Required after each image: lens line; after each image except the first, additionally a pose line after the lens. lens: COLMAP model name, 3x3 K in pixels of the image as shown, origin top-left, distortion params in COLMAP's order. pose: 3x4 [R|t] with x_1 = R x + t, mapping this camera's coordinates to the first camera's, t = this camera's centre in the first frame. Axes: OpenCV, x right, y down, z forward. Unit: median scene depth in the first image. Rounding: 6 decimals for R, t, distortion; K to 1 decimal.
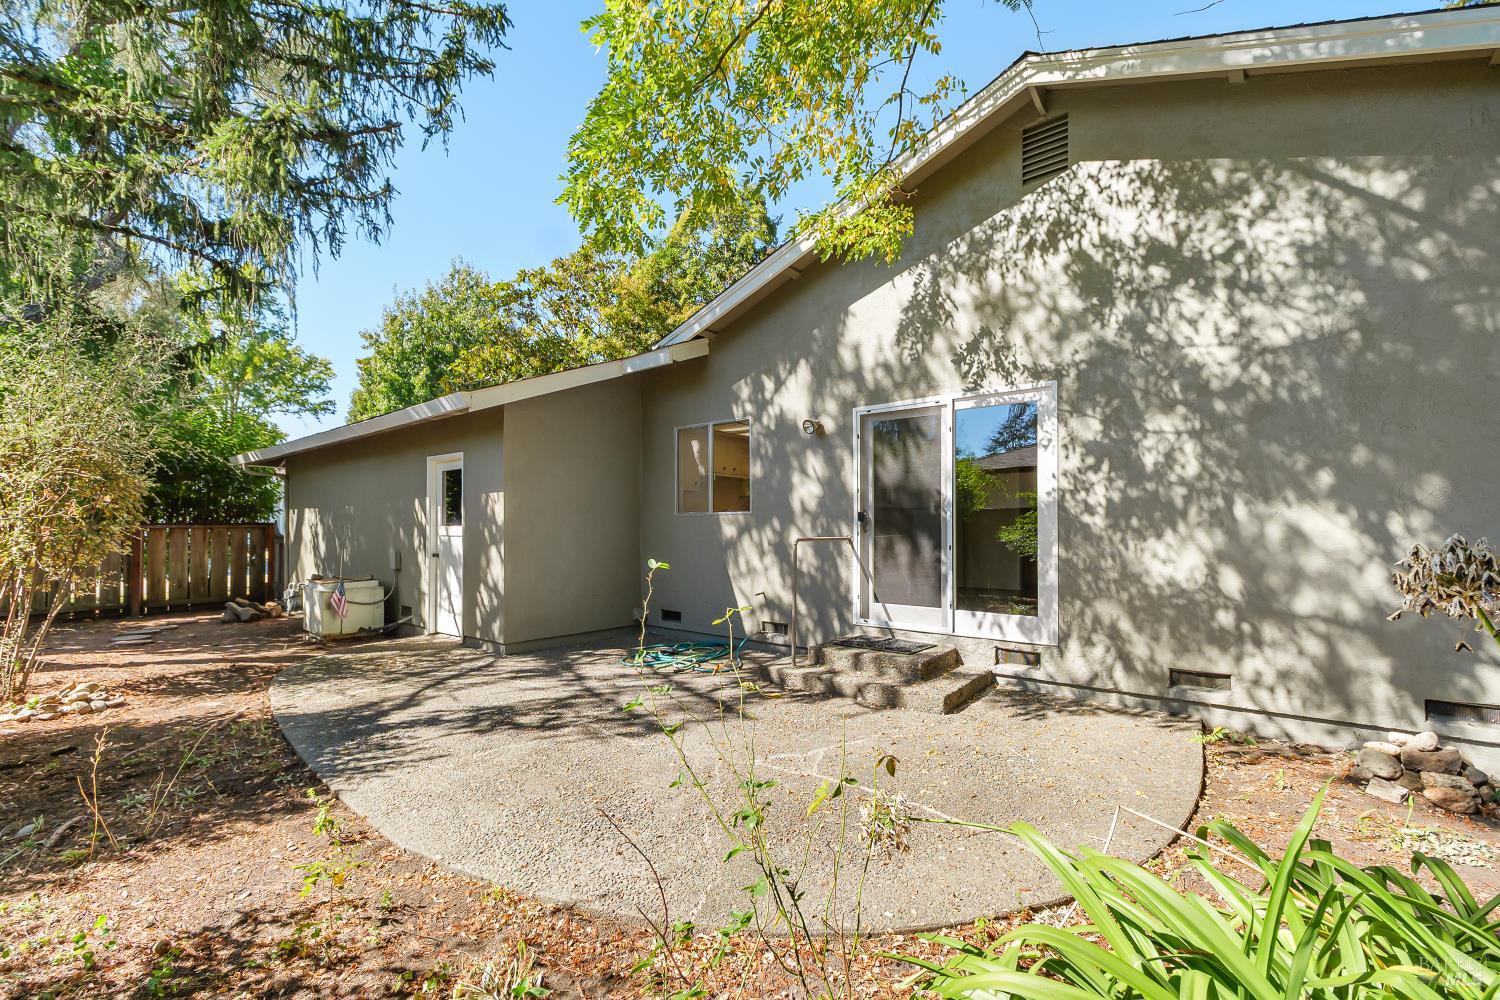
lens RADIAL K [[661.5, 0, 743.4], [0, 661.5, 524.1], [0, 0, 1]] dist [-0.003399, 0.000325]
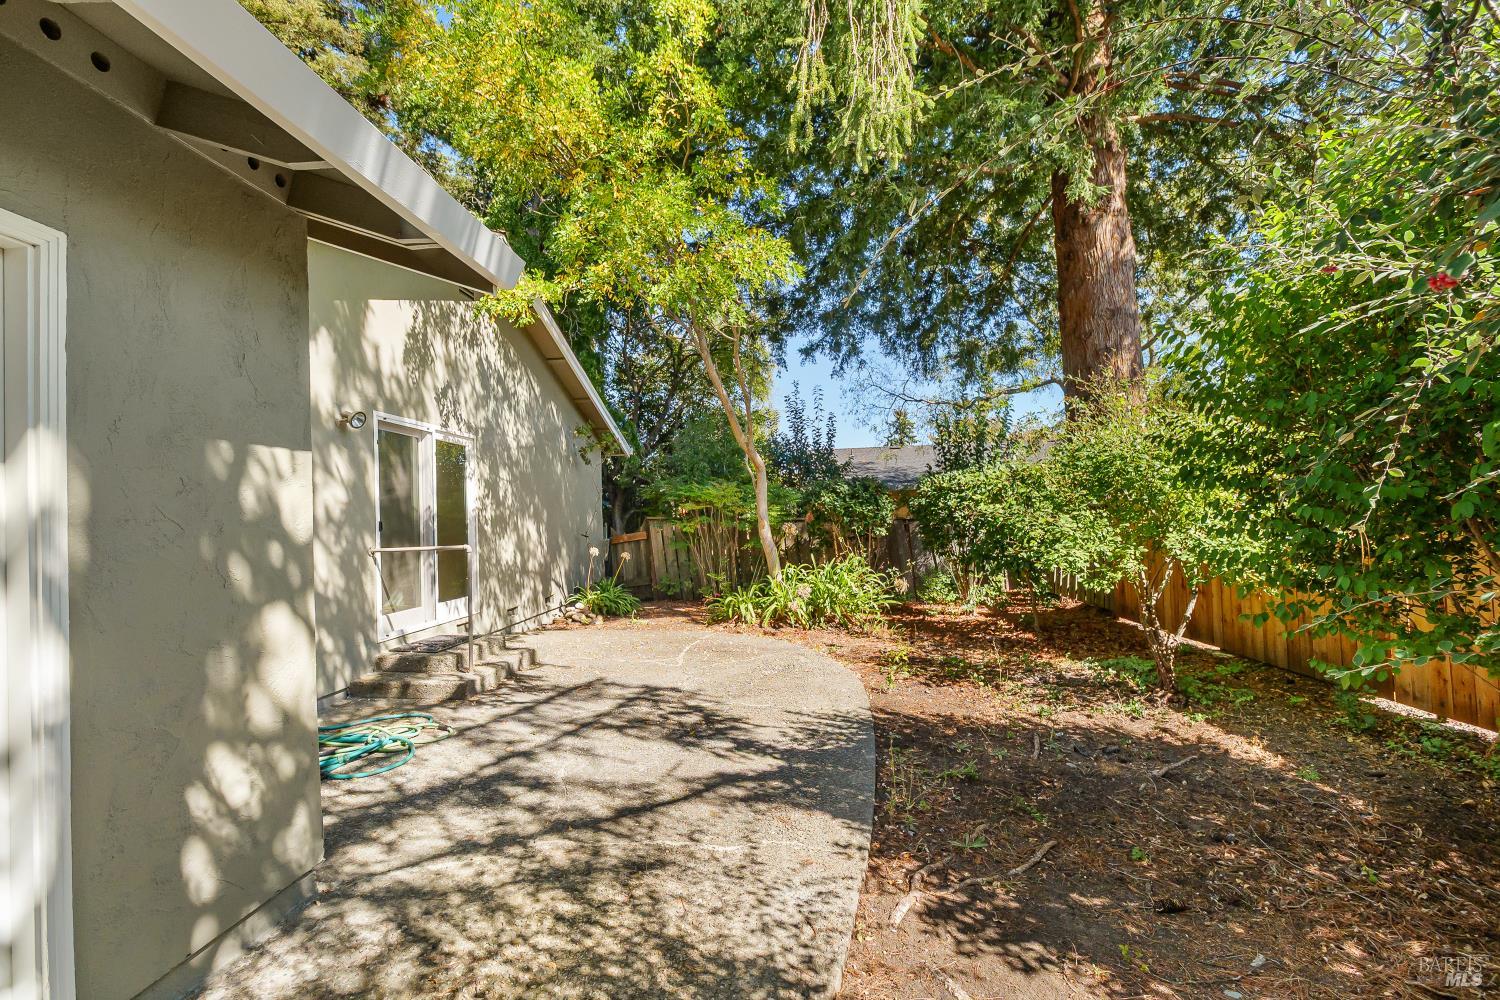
lens RADIAL K [[661.5, 0, 752.1], [0, 661.5, 504.7], [0, 0, 1]] dist [-0.003399, 0.000325]
pose [[-0.597043, 0.039414, 0.801241, -1.052171], [0.032393, 0.999162, -0.025012, -0.002170], [-0.801555, 0.011022, -0.597819, 1.331191]]
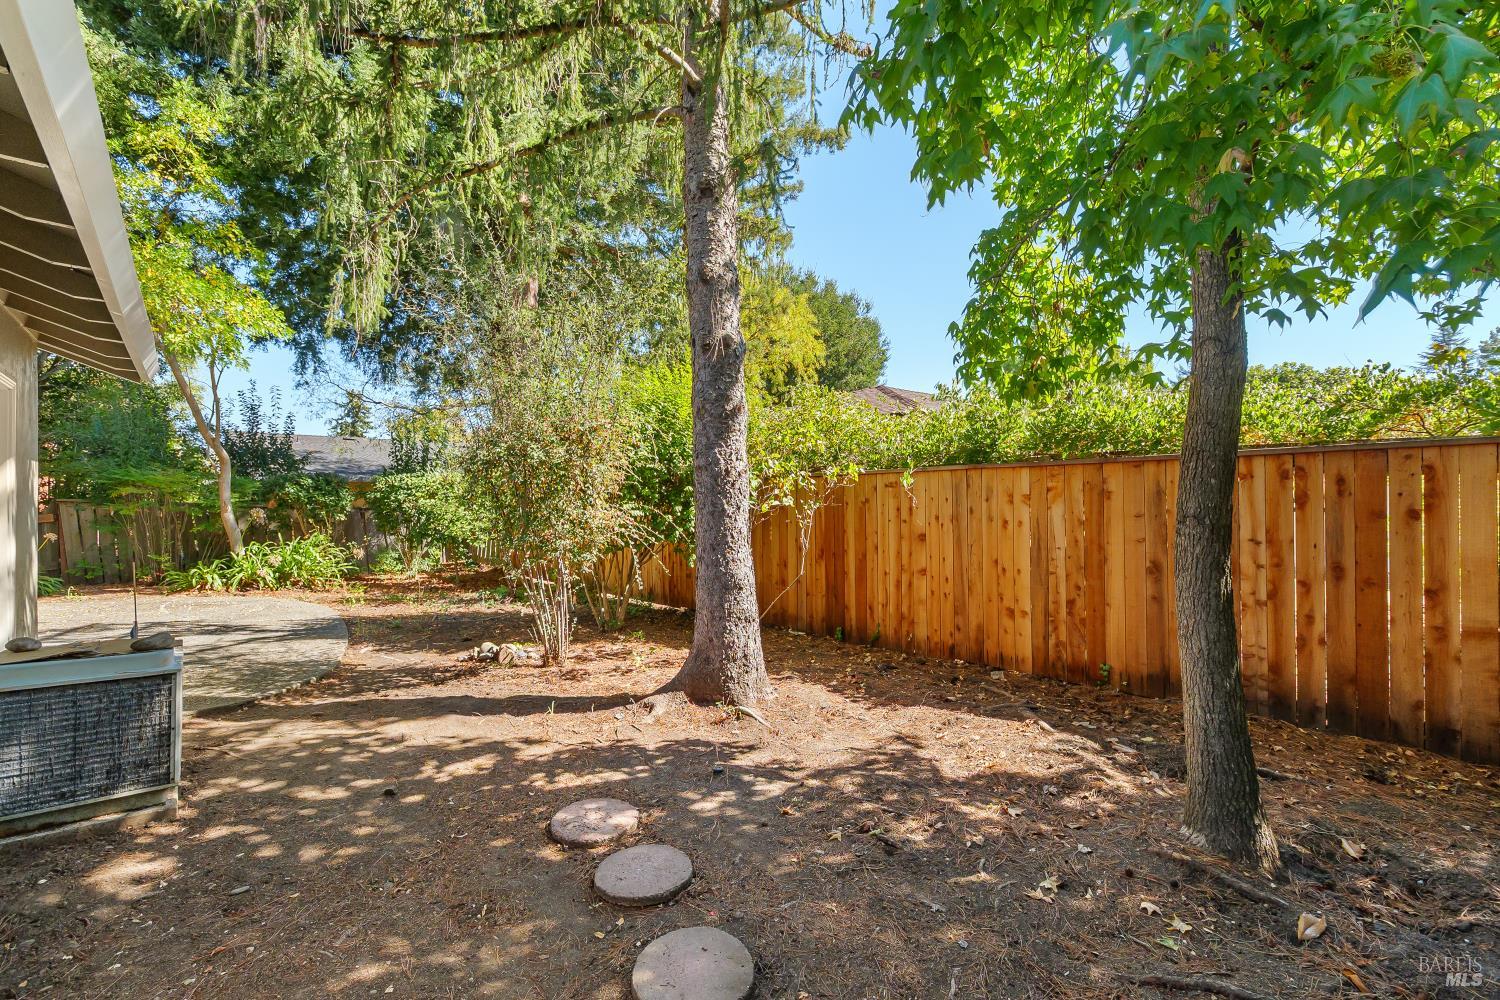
lens RADIAL K [[661.5, 0, 751.4], [0, 661.5, 507.7], [0, 0, 1]] dist [-0.003399, 0.000325]
pose [[-0.987015, 0.002303, 0.160614, -1.396169], [0.002581, 0.999996, 0.001526, 0.002077], [-0.160610, 0.001921, -0.987016, 1.762459]]
